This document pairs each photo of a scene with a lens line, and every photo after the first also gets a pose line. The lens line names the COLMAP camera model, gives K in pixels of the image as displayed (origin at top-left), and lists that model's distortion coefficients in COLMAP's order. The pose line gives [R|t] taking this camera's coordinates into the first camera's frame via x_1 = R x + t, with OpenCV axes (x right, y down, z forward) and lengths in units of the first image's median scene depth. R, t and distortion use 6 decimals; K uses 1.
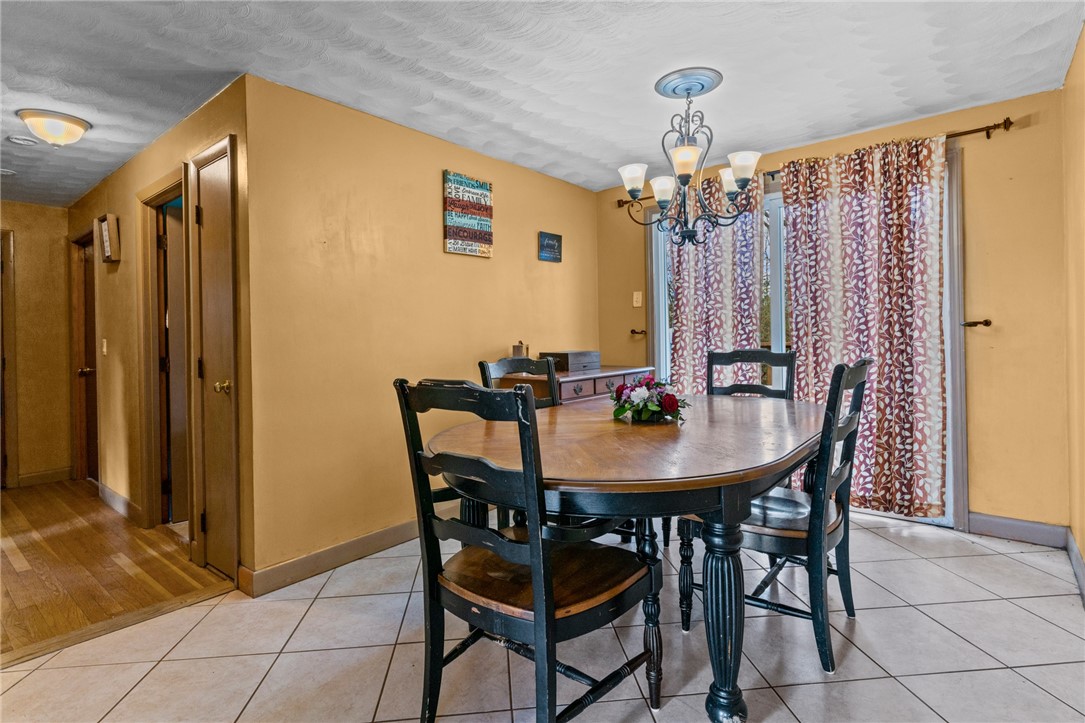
lens RADIAL K [[537.2, 0, 538.6], [0, 537.2, 342.2], [0, 0, 1]] dist [-0.000205, -0.000113]
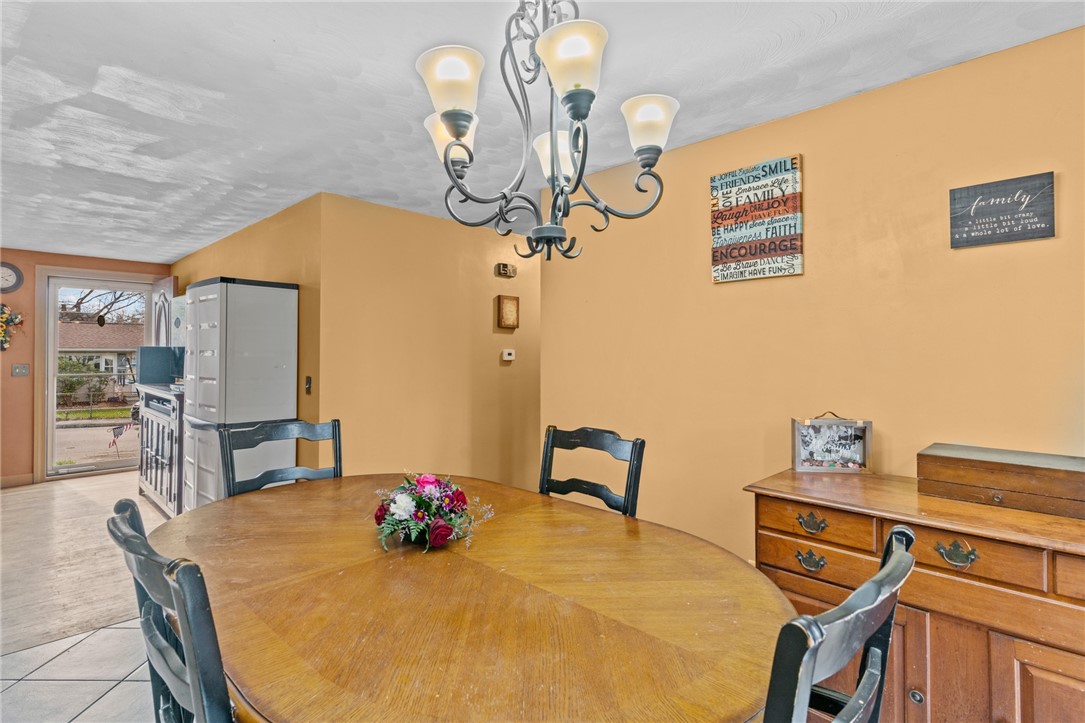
lens RADIAL K [[537.2, 0, 538.6], [0, 537.2, 342.2], [0, 0, 1]] dist [-0.000205, -0.000113]
pose [[-0.076301, 0.005435, -0.997070, 0.592080], [-0.007184, 0.999956, 0.006001, -0.083773], [0.997059, 0.007620, -0.076259, 0.785880]]
